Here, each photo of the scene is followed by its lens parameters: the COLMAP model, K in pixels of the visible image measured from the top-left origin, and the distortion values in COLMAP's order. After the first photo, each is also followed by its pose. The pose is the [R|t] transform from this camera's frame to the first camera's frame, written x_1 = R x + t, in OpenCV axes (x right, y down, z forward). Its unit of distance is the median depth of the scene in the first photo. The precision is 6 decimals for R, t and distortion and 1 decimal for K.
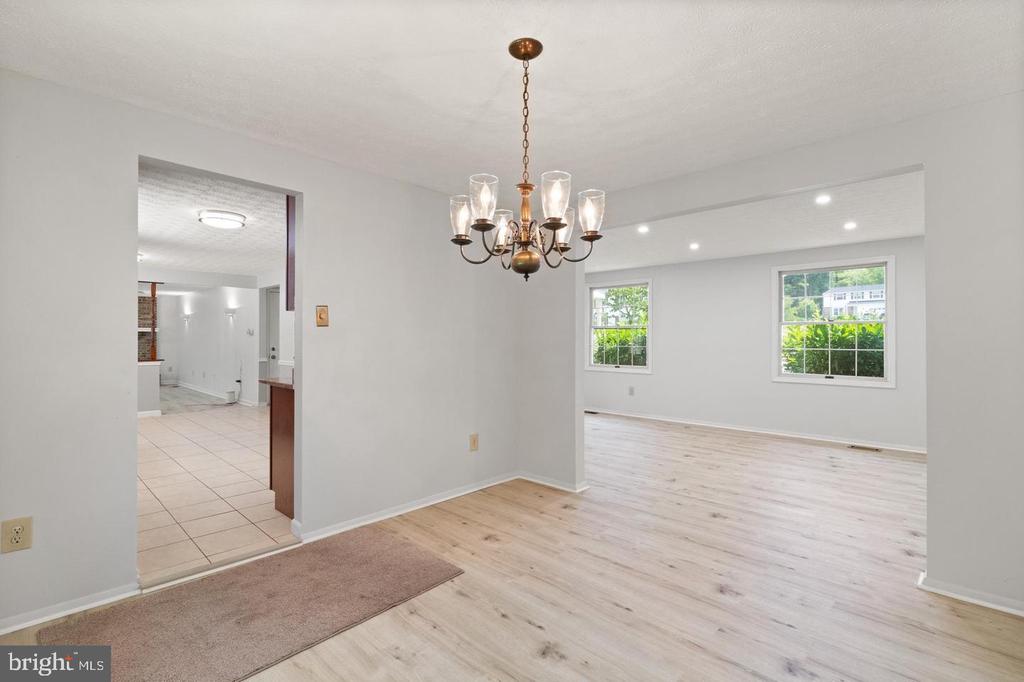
lens RADIAL K [[475.4, 0, 512.0], [0, 475.4, 341.0], [0, 0, 1]] dist [-0.000200, 0.000313]
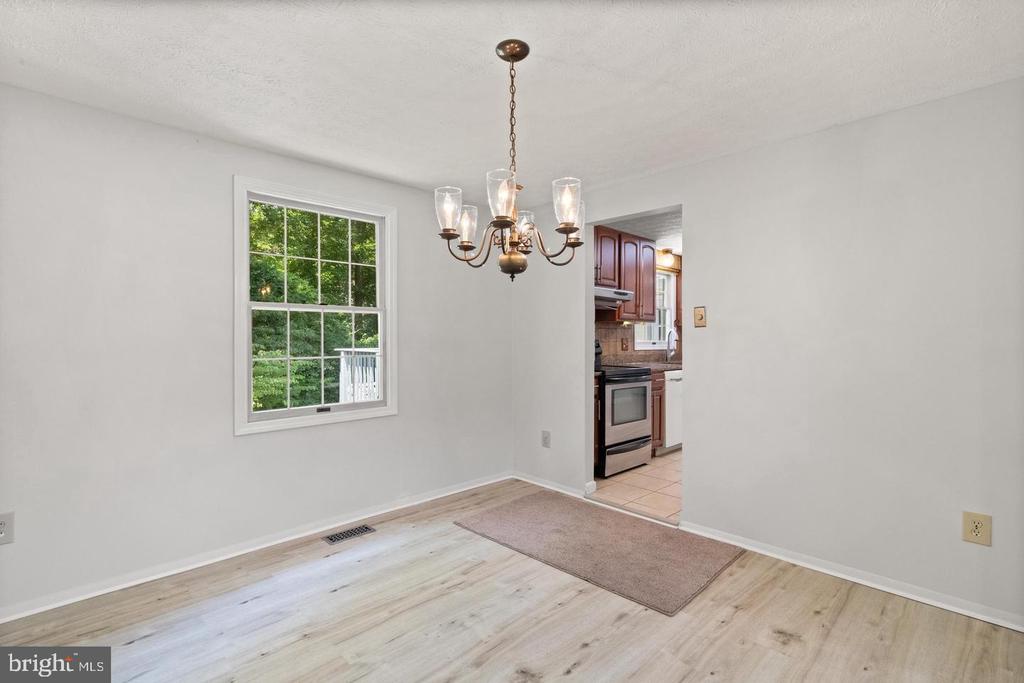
lens RADIAL K [[475.4, 0, 512.0], [0, 475.4, 341.5], [0, 0, 1]] dist [-0.000200, 0.000313]
pose [[-0.032248, 0.004768, -0.999469, 0.709786], [-0.006085, 0.999969, 0.004966, -0.002594], [0.999461, 0.006242, -0.032218, 0.707310]]
